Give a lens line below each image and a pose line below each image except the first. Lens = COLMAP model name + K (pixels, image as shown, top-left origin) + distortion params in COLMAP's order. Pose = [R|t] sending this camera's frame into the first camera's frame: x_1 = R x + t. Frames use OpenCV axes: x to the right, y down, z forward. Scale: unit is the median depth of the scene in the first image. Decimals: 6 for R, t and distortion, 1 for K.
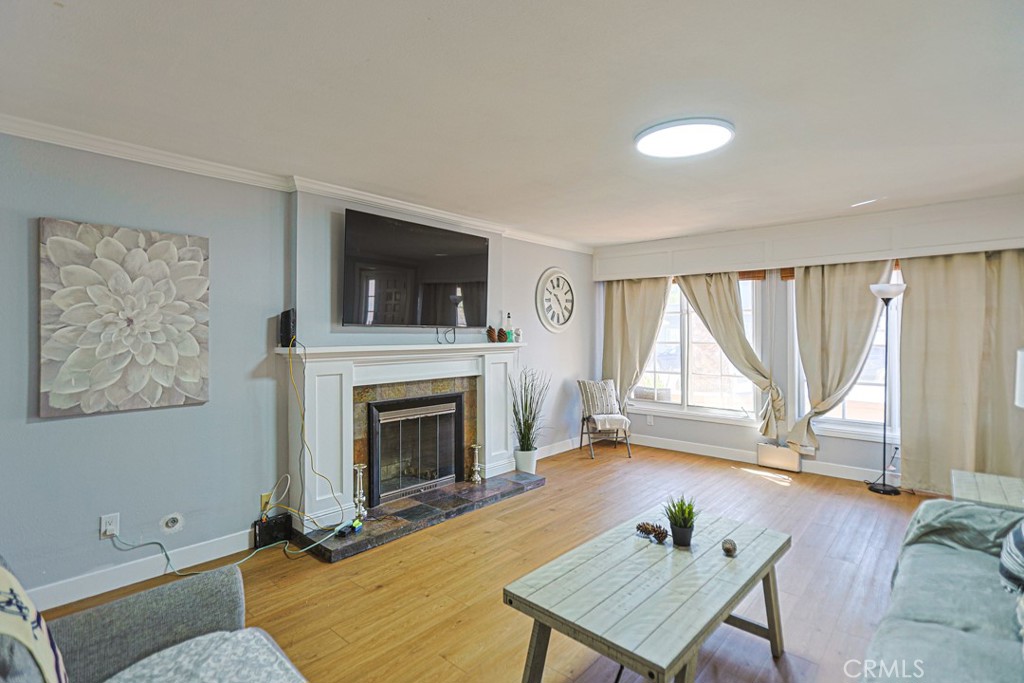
lens RADIAL K [[490.8, 0, 513.7], [0, 490.8, 330.6], [0, 0, 1]] dist [-0.002802, -0.000694]
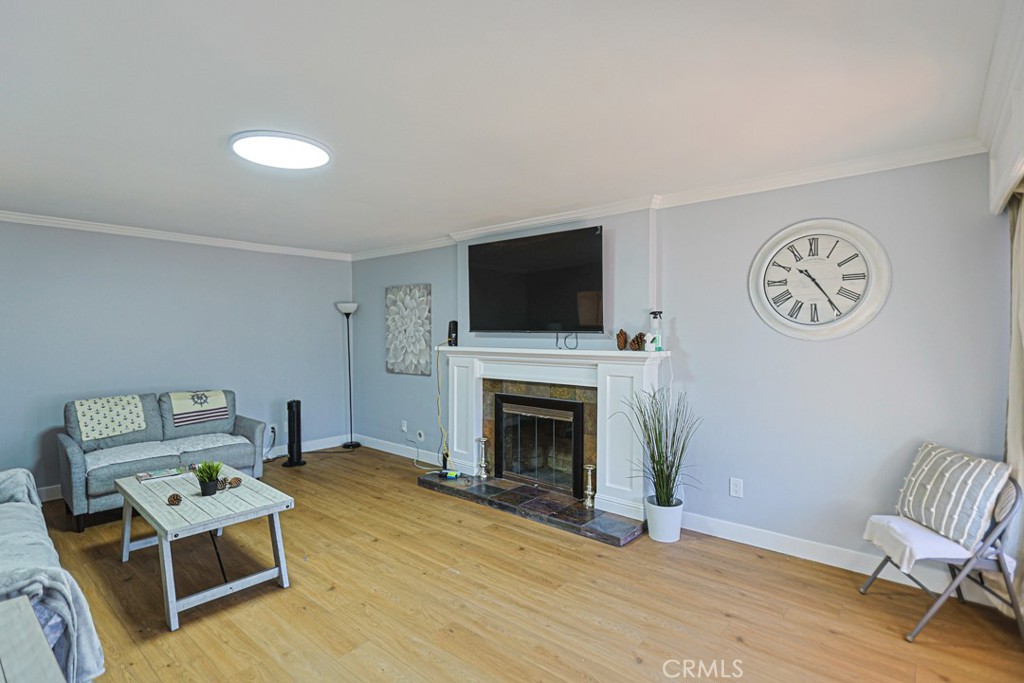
lens RADIAL K [[490.8, 0, 507.6], [0, 490.8, 342.6], [0, 0, 1]] dist [-0.002802, -0.000694]
pose [[0.035990, 0.014300, -0.999250, 0.918024], [-0.001419, 0.999897, 0.014258, 0.000427], [0.999351, 0.000905, 0.036007, 0.952289]]
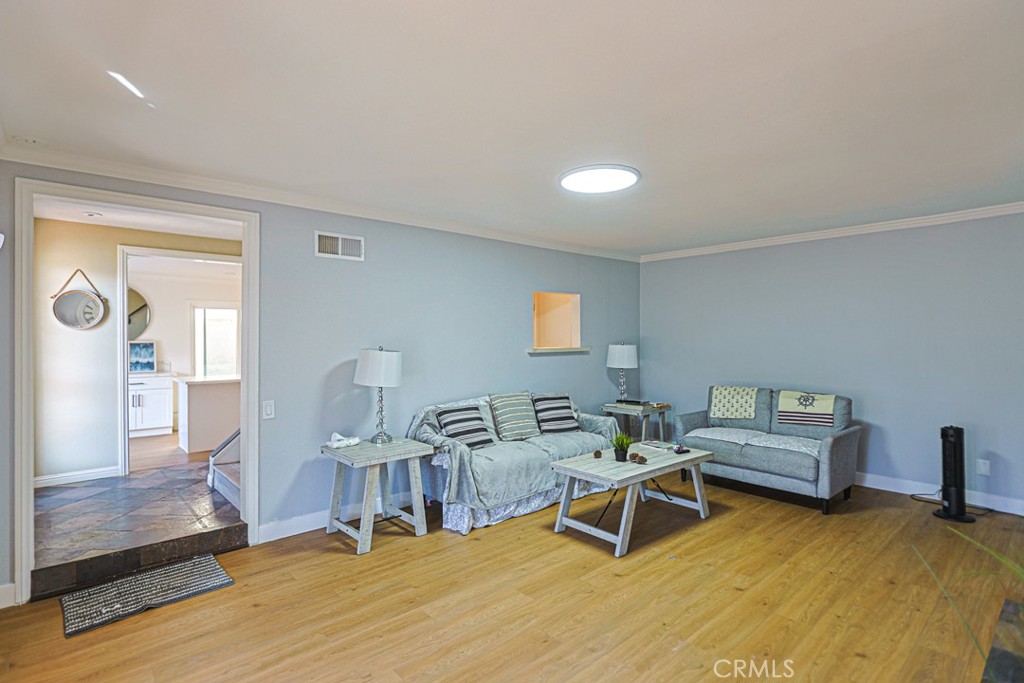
lens RADIAL K [[522.5, 0, 507.6], [0, 522.5, 342.2], [0, 0, 1]] dist [0.002145, 0.000604]
pose [[-0.994808, -0.000844, 0.101770, 0.294850], [0.000678, 0.999889, 0.014916, -0.000961], [-0.101771, 0.014907, -0.994696, 1.526874]]
